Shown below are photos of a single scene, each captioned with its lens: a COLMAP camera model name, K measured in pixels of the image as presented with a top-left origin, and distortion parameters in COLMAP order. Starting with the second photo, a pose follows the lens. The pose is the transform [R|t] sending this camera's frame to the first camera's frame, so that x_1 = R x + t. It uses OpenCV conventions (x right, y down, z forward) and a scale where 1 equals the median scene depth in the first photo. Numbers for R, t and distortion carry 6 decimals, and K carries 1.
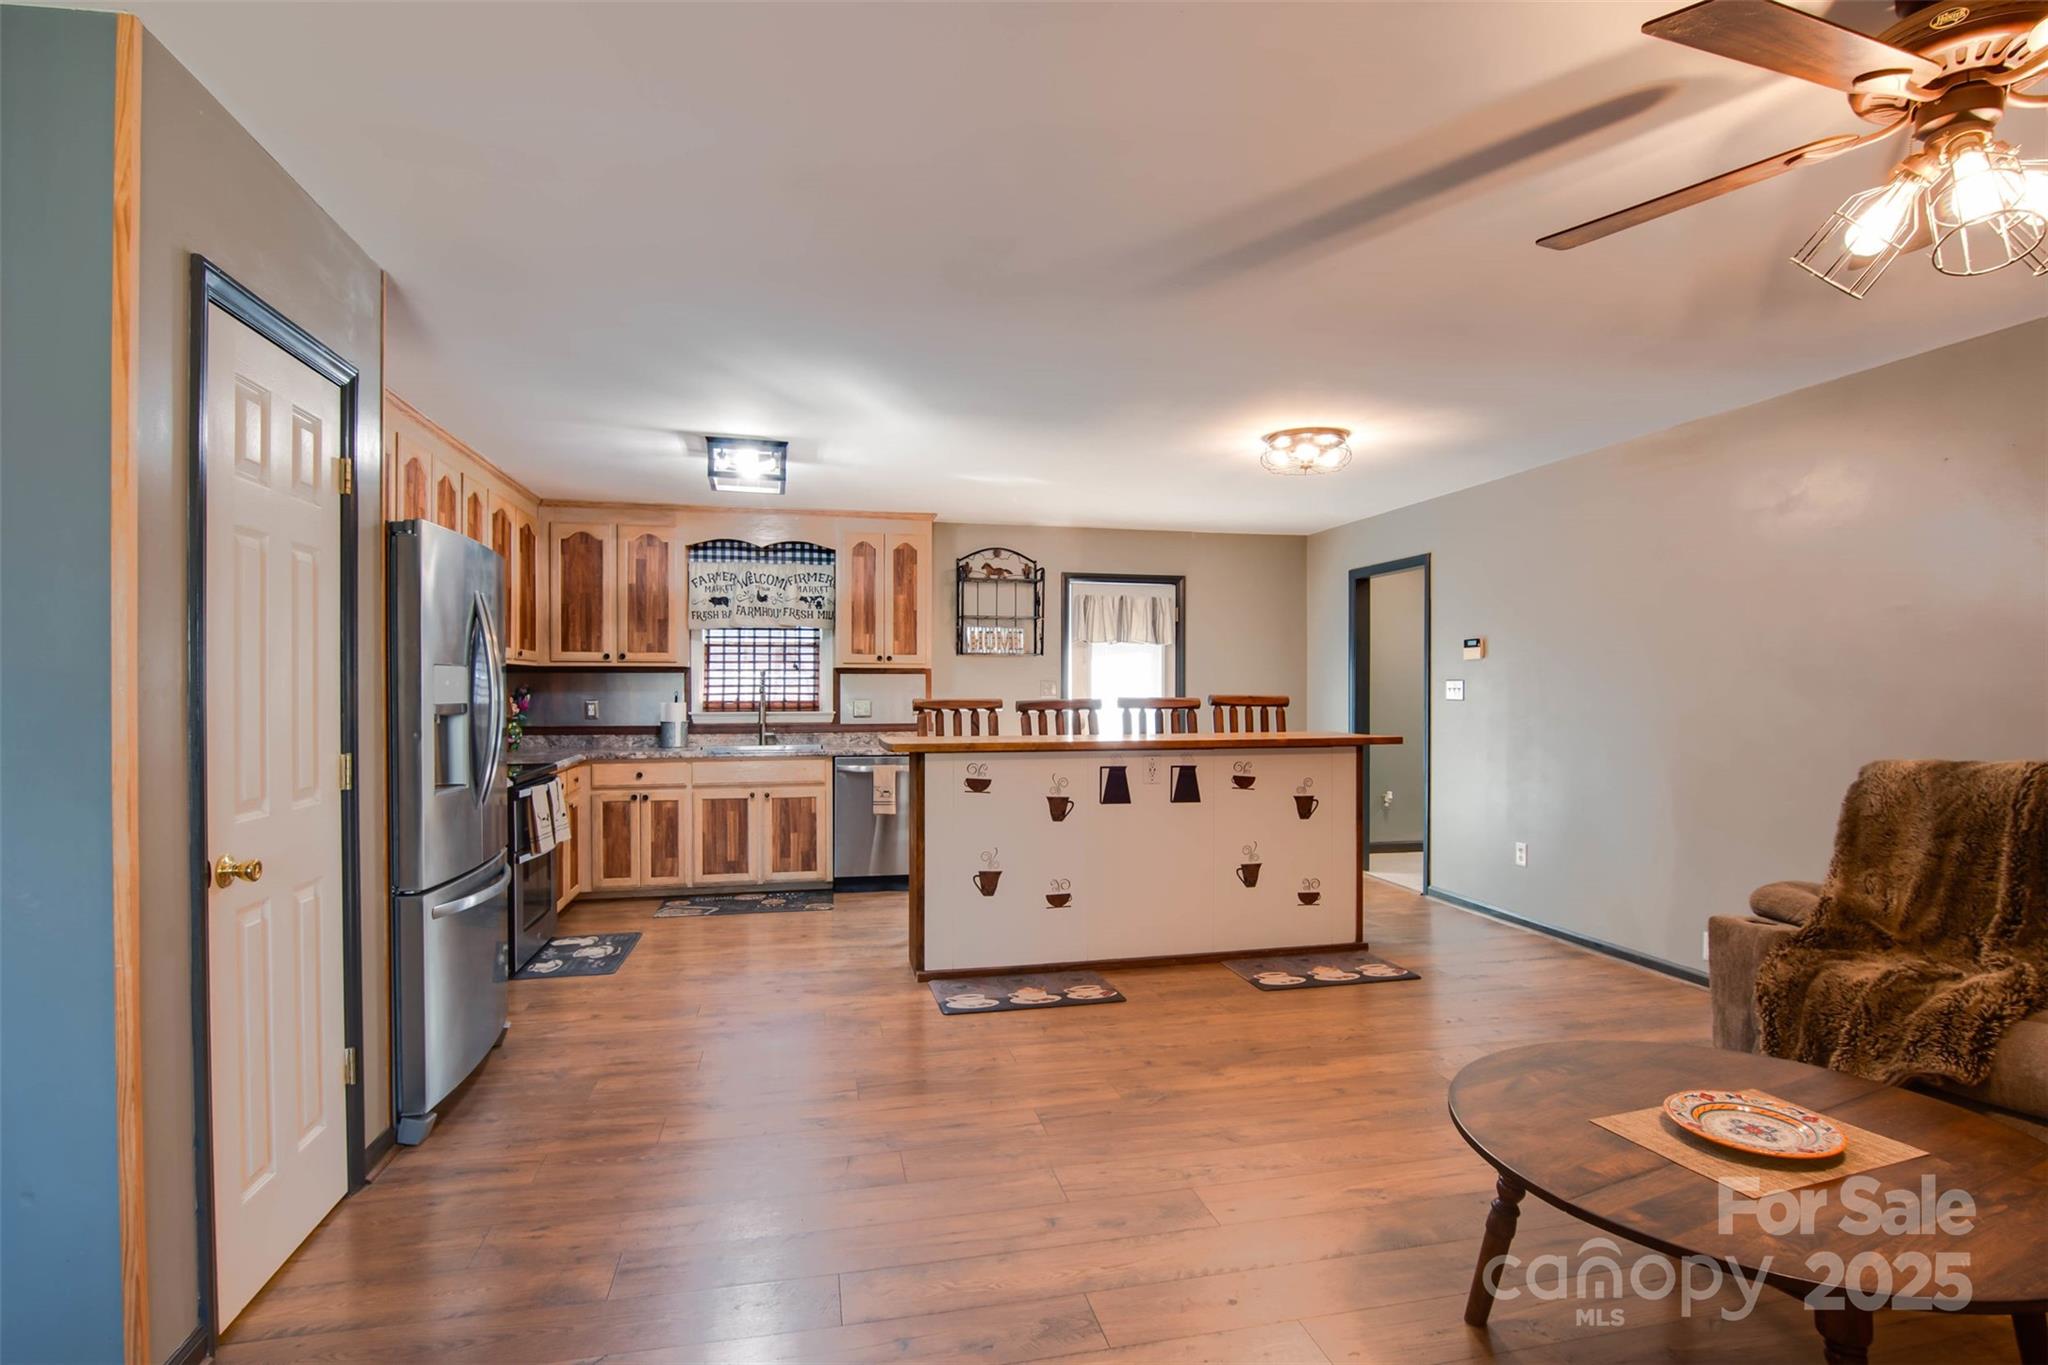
lens RADIAL K [[1018.5, 0, 1034.7], [0, 1018.5, 695.7], [0, 0, 1]] dist [0.002400, 0.000366]
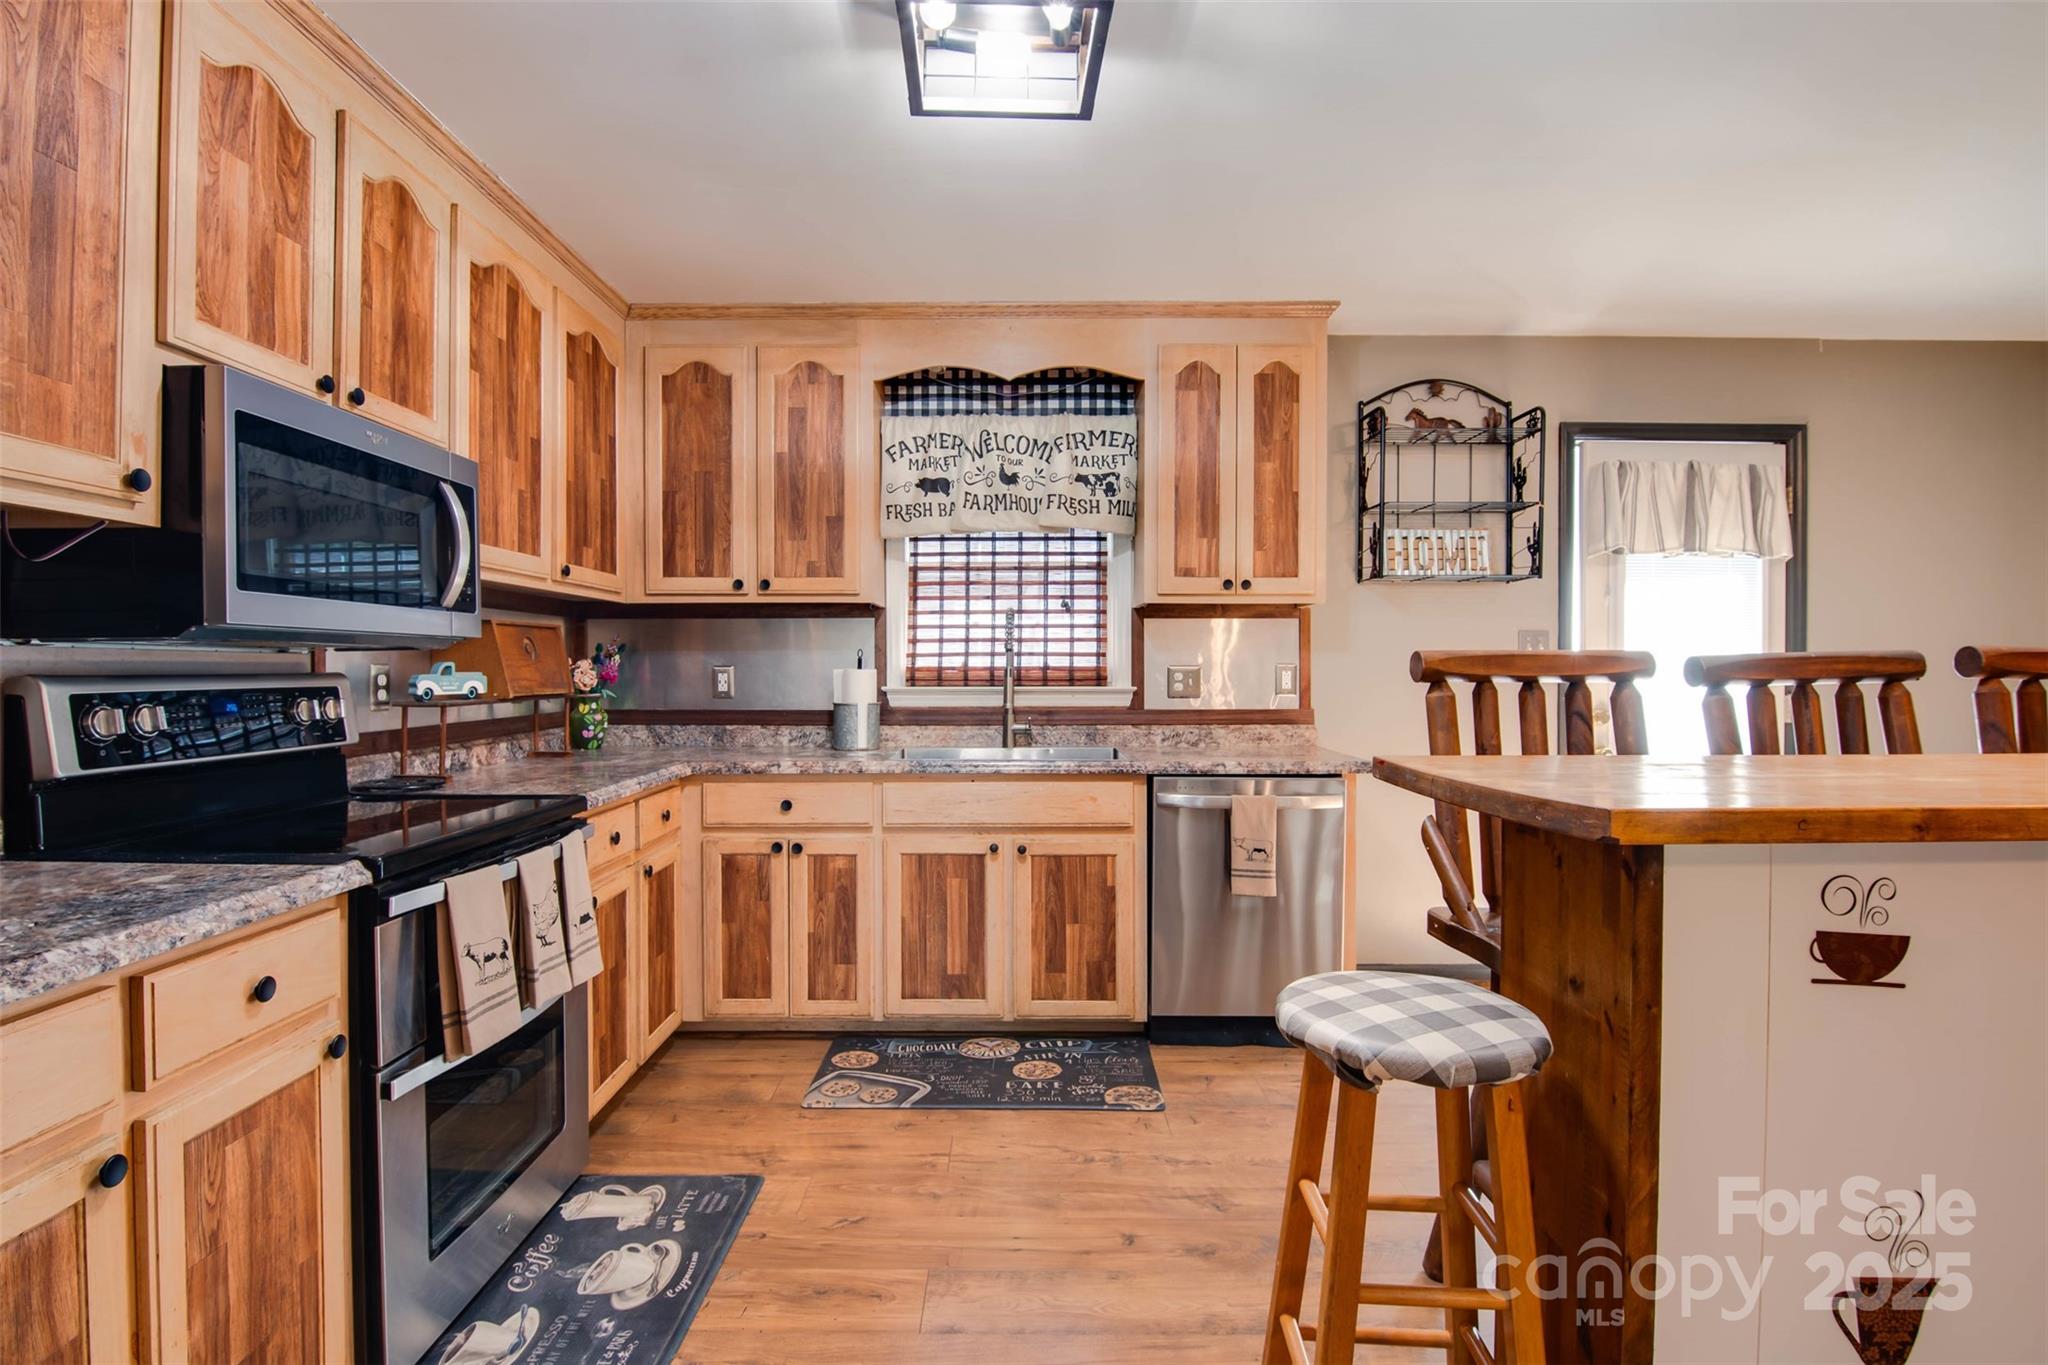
lens RADIAL K [[990.2, 0, 1010.6], [0, 990.2, 676.5], [0, 0, 1]] dist [-0.007607, -0.010040]
pose [[0.973837, 0.001025, -0.227247, -0.145687], [-0.001079, 0.999999, -0.000112, 0.010481], [0.227246, 0.000355, 0.973837, 0.483235]]
